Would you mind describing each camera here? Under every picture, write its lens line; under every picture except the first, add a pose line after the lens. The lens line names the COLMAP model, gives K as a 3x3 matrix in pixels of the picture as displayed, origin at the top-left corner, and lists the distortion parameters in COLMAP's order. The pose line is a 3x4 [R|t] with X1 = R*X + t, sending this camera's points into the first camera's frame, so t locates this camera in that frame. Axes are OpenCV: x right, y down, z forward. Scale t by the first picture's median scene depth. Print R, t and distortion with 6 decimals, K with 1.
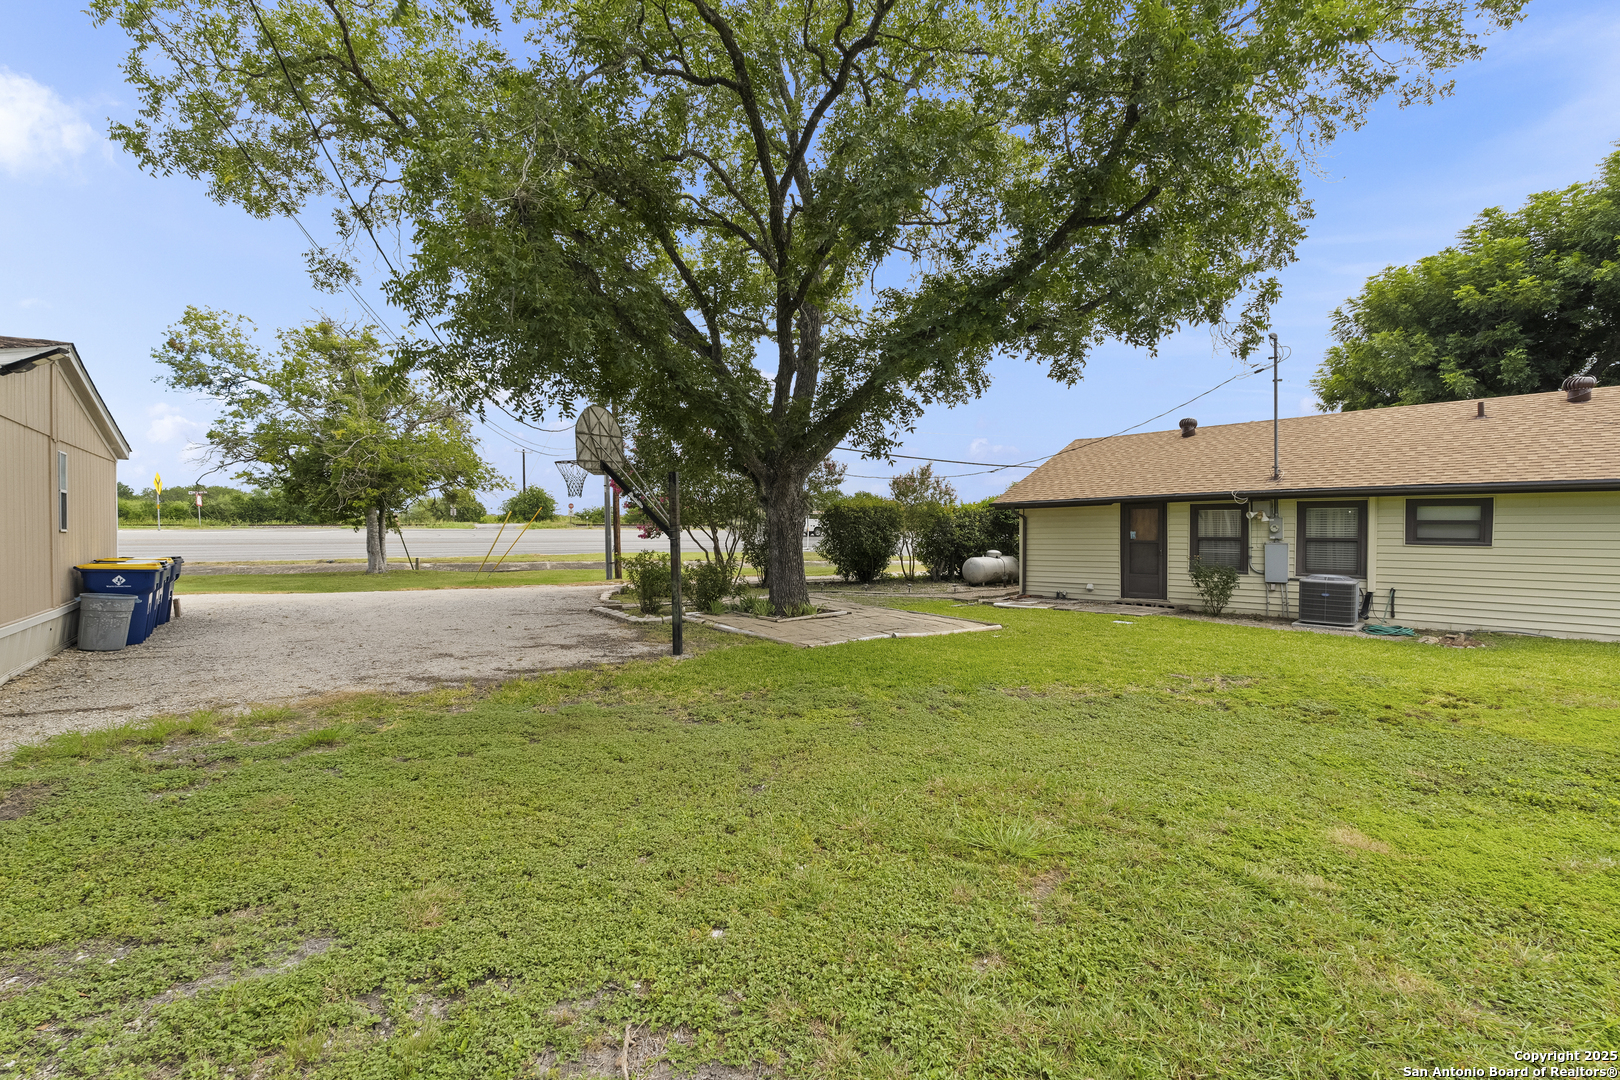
lens RADIAL K [[711.5, 0, 812.1], [0, 711.5, 530.5], [0, 0, 1]] dist [-0.004332, 0.000772]
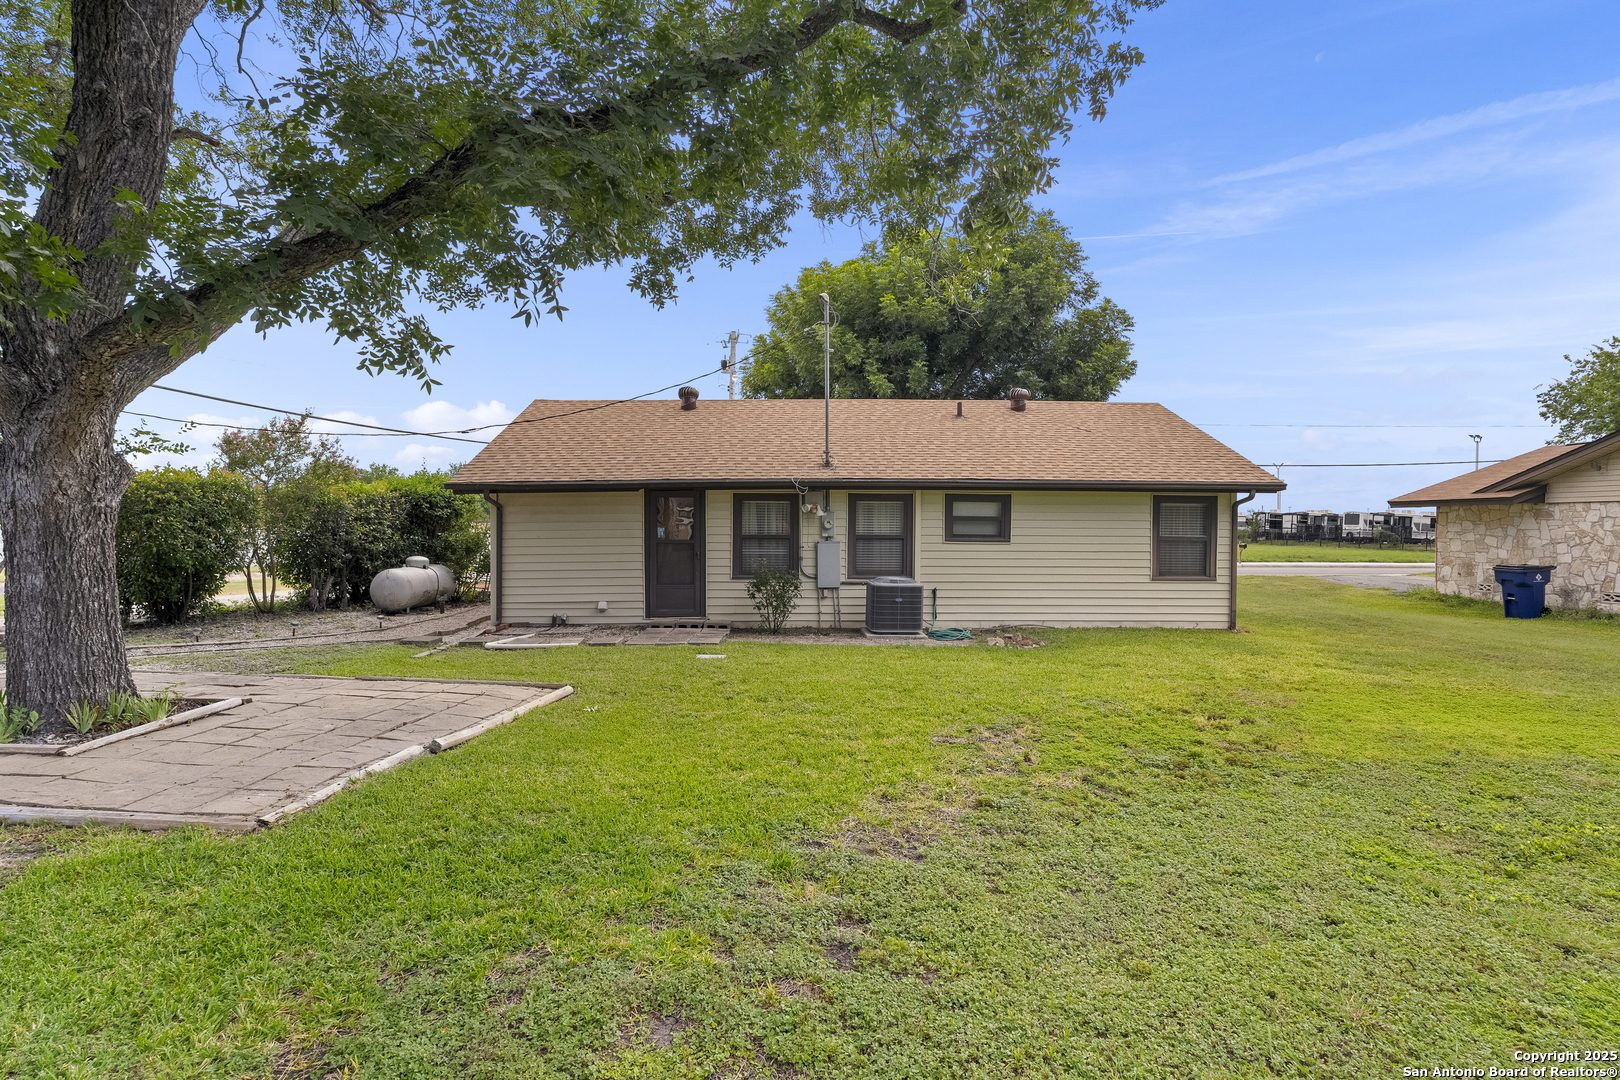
lens RADIAL K [[842.6, 0, 820.3], [0, 842.6, 525.0], [0, 0, 1]] dist [-0.000589, -0.000433]
pose [[0.675201, 0.001576, 0.737632, -0.097222], [-0.000751, 0.999999, -0.001449, -0.000454], [-0.737634, 0.000424, 0.675201, 0.317029]]
